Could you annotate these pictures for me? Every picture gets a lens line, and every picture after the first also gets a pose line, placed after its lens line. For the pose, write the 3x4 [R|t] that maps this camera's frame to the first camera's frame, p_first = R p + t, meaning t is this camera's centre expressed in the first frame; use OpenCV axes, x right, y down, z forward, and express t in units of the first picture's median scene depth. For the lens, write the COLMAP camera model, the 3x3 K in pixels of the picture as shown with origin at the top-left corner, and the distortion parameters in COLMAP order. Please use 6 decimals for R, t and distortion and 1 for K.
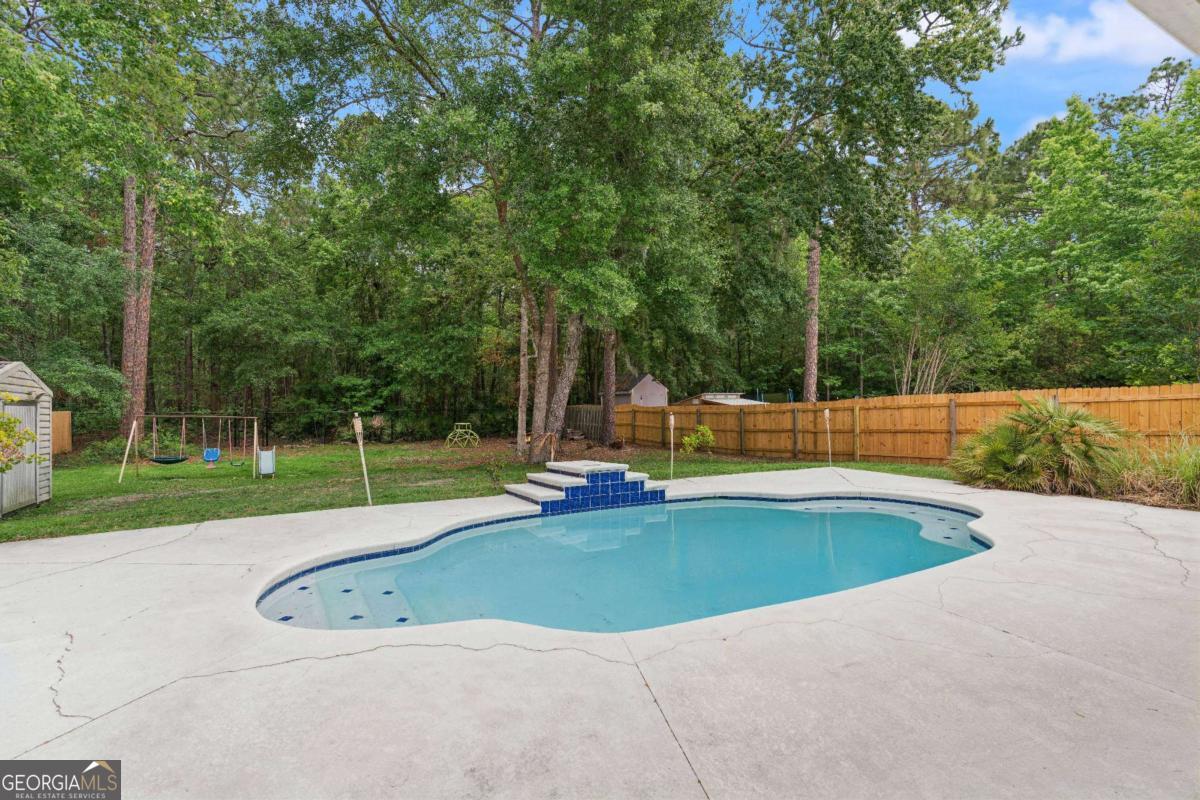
lens RADIAL K [[572.3, 0, 596.8], [0, 572.3, 395.7], [0, 0, 1]] dist [0.002753, -0.000411]
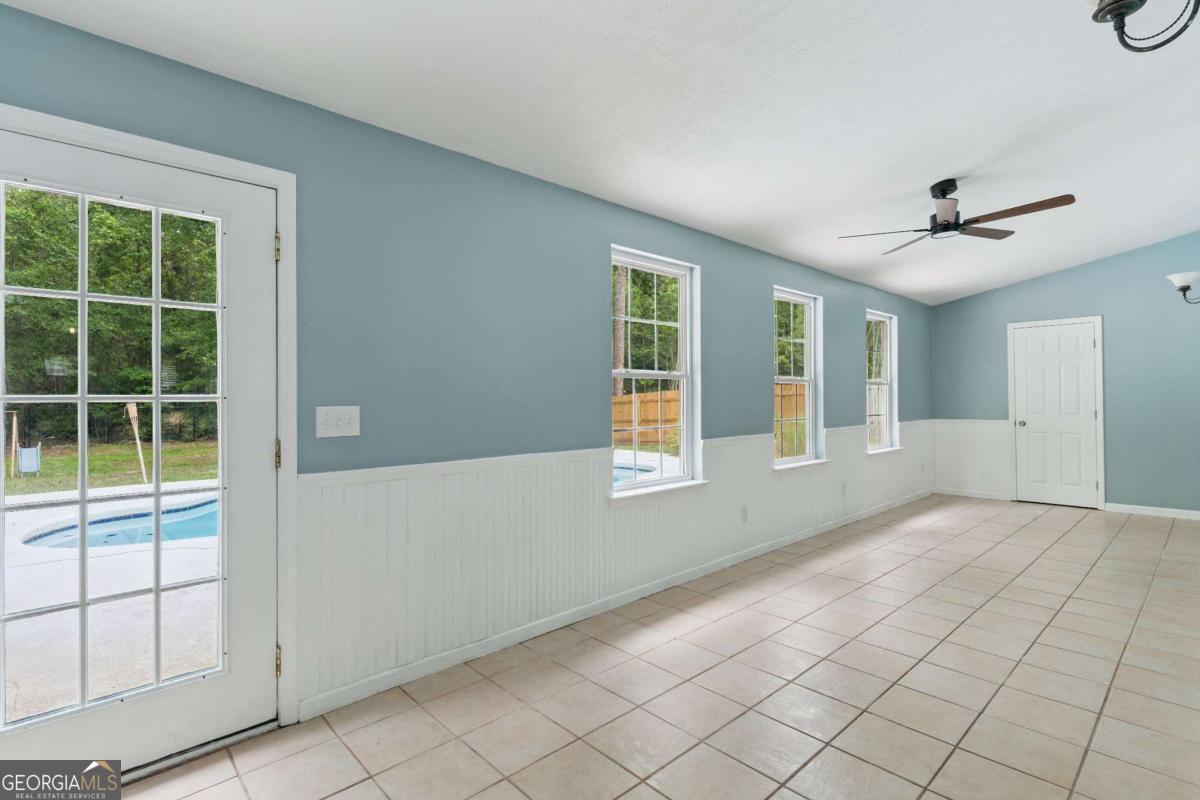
lens RADIAL K [[572.3, 0, 590.3], [0, 572.3, 396.8], [0, 0, 1]] dist [0.002753, -0.000411]
pose [[0.968711, 0.003464, 0.248165, 0.033551], [-0.004201, 0.999988, 0.002437, 0.005434], [-0.248154, -0.003403, 0.968715, -0.057334]]
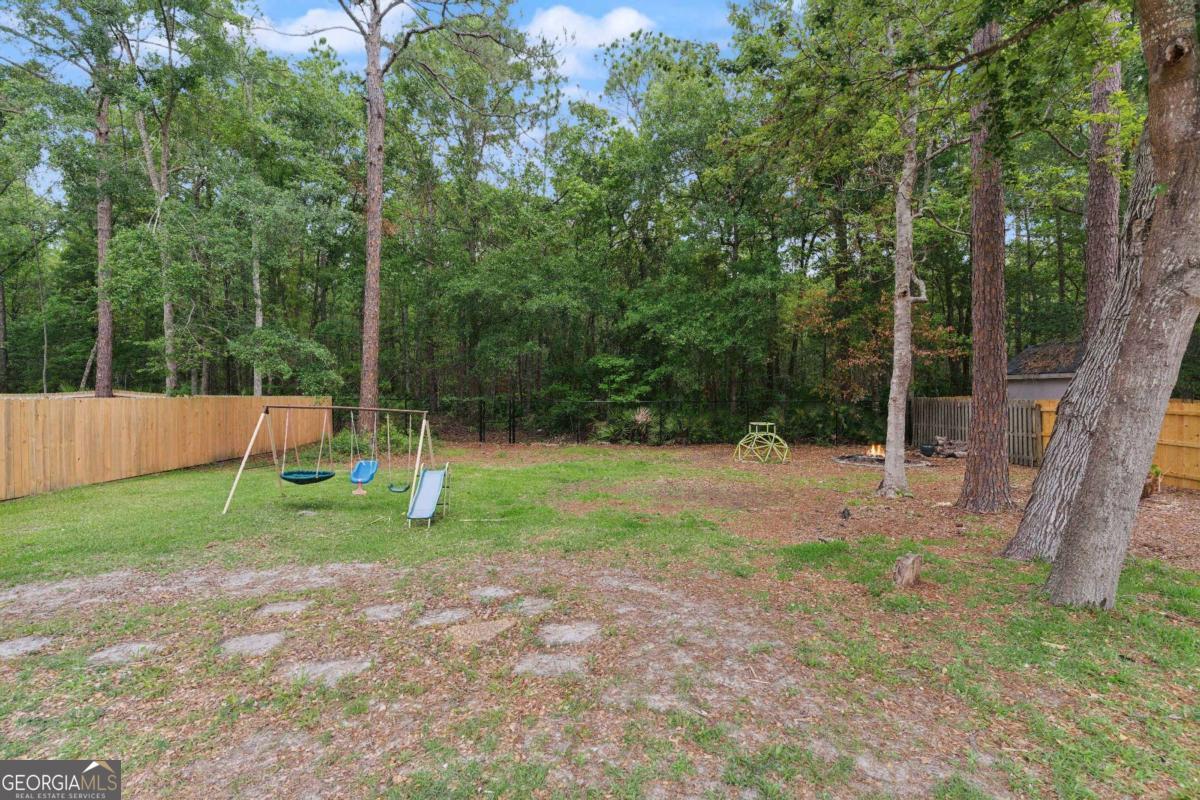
lens RADIAL K [[572.3, 0, 599.1], [0, 572.3, 387.4], [0, 0, 1]] dist [0.002753, -0.000411]
pose [[0.890141, 0.007048, -0.455631, -0.098526], [-0.005553, 0.999974, 0.004619, 0.005720], [0.455652, -0.001582, 0.890157, 0.323956]]
